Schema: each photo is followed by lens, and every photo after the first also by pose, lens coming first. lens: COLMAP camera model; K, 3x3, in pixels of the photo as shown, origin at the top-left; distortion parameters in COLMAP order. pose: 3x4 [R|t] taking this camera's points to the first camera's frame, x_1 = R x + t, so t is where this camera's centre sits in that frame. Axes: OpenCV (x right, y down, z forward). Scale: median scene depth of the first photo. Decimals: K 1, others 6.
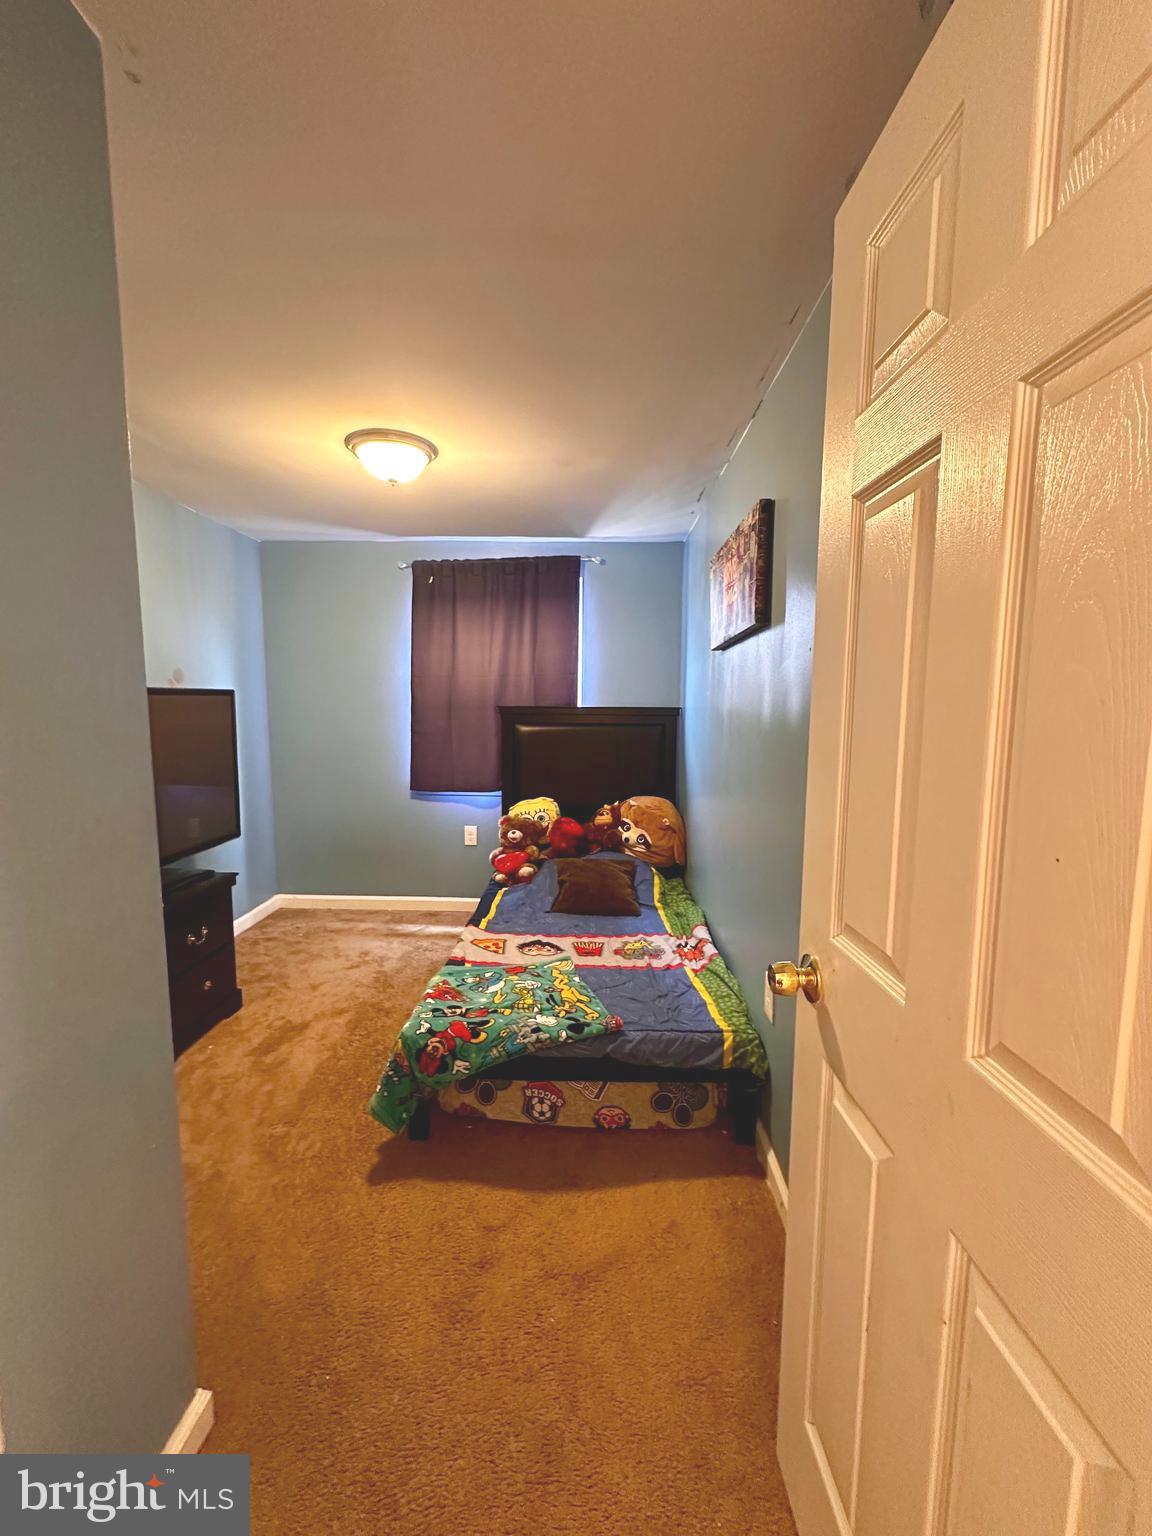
lens RADIAL K [[613.5, 0, 578.8], [0, 613.5, 767.8], [0, 0, 1]] dist [-0.008761, -0.000409]
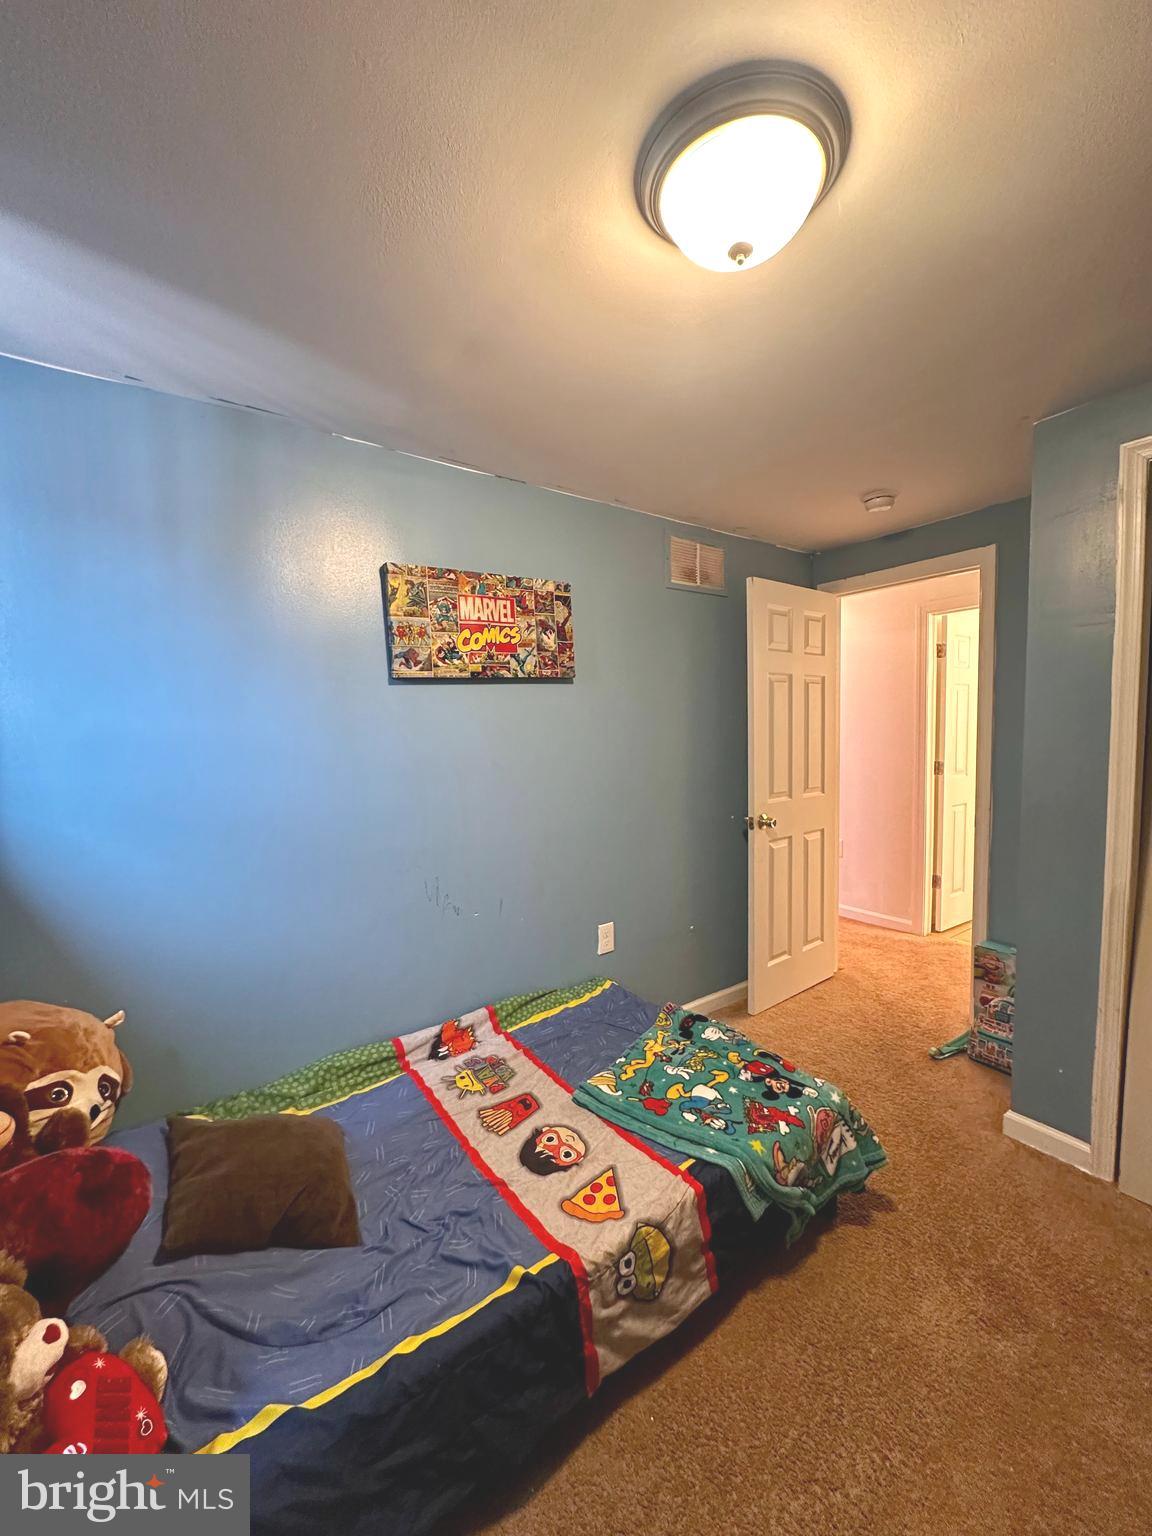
lens RADIAL K [[613.5, 0, 578.8], [0, 613.5, 767.8], [0, 0, 1]] dist [-0.008761, -0.000409]
pose [[-0.602051, -0.052803, 0.796710, -0.546576], [0.104607, 0.983995, 0.144264, -0.165065], [-0.791576, 0.170196, -0.586891, 1.280710]]
